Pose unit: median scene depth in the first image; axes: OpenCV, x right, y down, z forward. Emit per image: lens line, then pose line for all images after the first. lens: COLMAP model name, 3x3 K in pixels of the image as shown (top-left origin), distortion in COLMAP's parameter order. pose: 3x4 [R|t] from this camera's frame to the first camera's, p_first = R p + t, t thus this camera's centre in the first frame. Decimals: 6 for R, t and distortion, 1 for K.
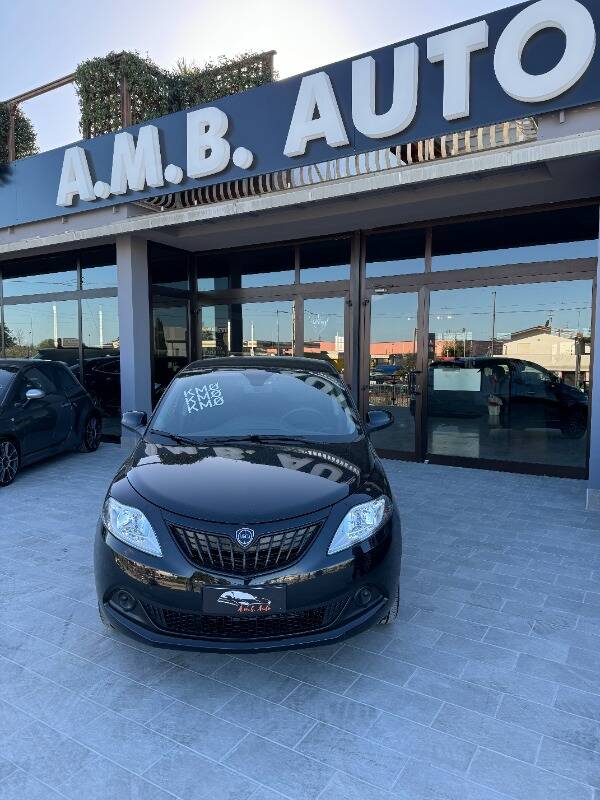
lens RADIAL K [[563.4, 0, 300.0], [0, 563.4, 400.0], [0, 0, 1]] dist [0.024403, -0.024907]
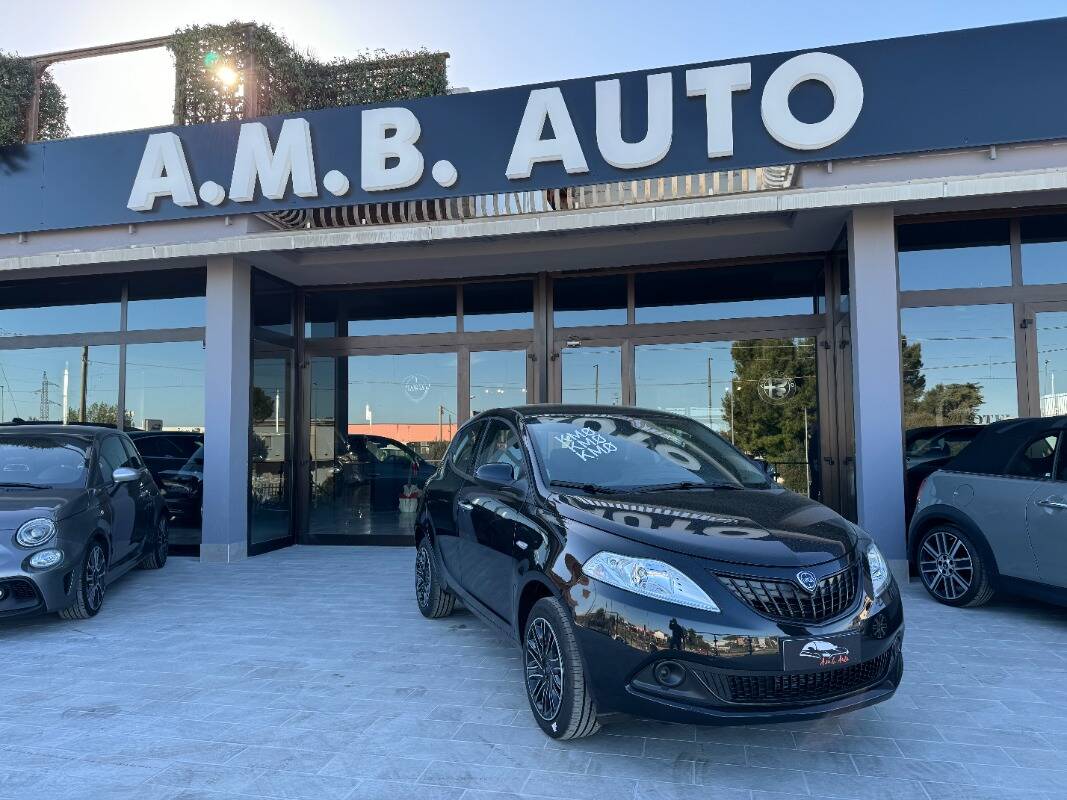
lens RADIAL K [[745.6, 0, 530.1], [0, 745.6, 401.8], [0, 0, 1]] dist [0.075493, -0.090347]
pose [[0.946517, 0.010906, 0.322469, -0.309335], [0.033417, 0.990740, -0.131593, 0.037816], [-0.320918, 0.135331, 0.937389, 0.000750]]
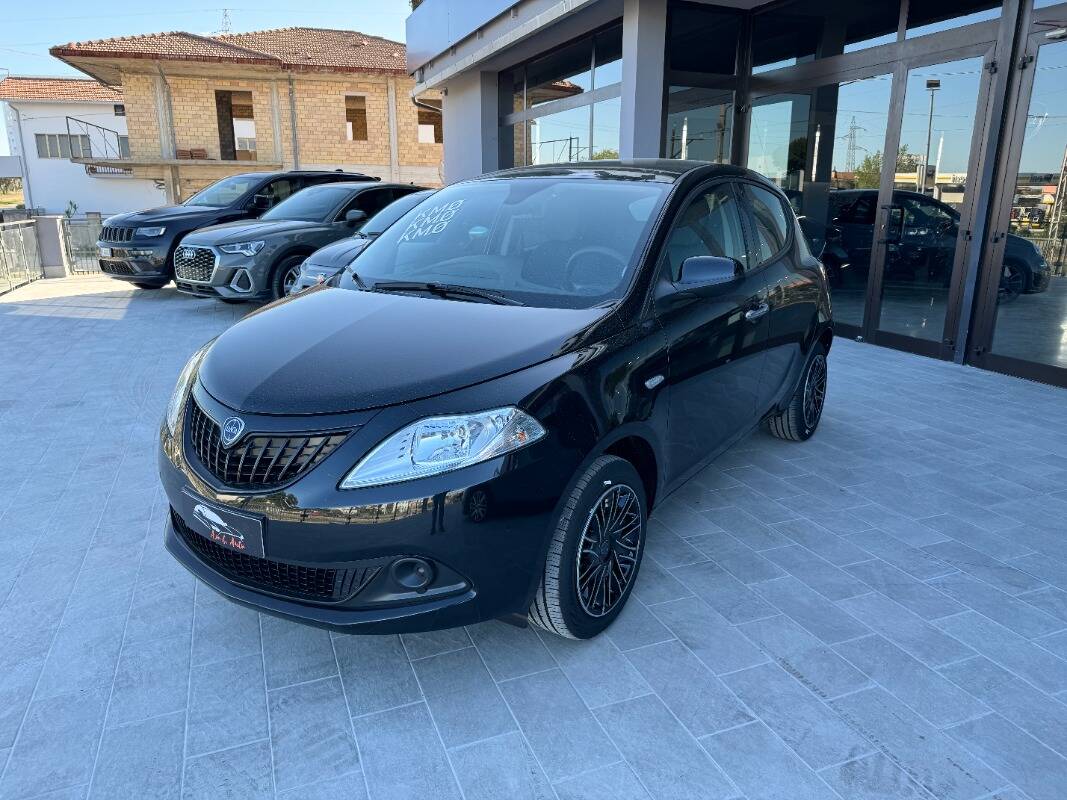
lens RADIAL K [[751.4, 0, 526.6], [0, 751.4, 401.8], [0, 0, 1]] dist [0.024403, -0.024907]
pose [[0.800131, 0.153690, -0.579801, 0.224689], [-0.045390, 0.979359, 0.196964, 0.011275], [0.598105, -0.131280, 0.790592, 0.187534]]
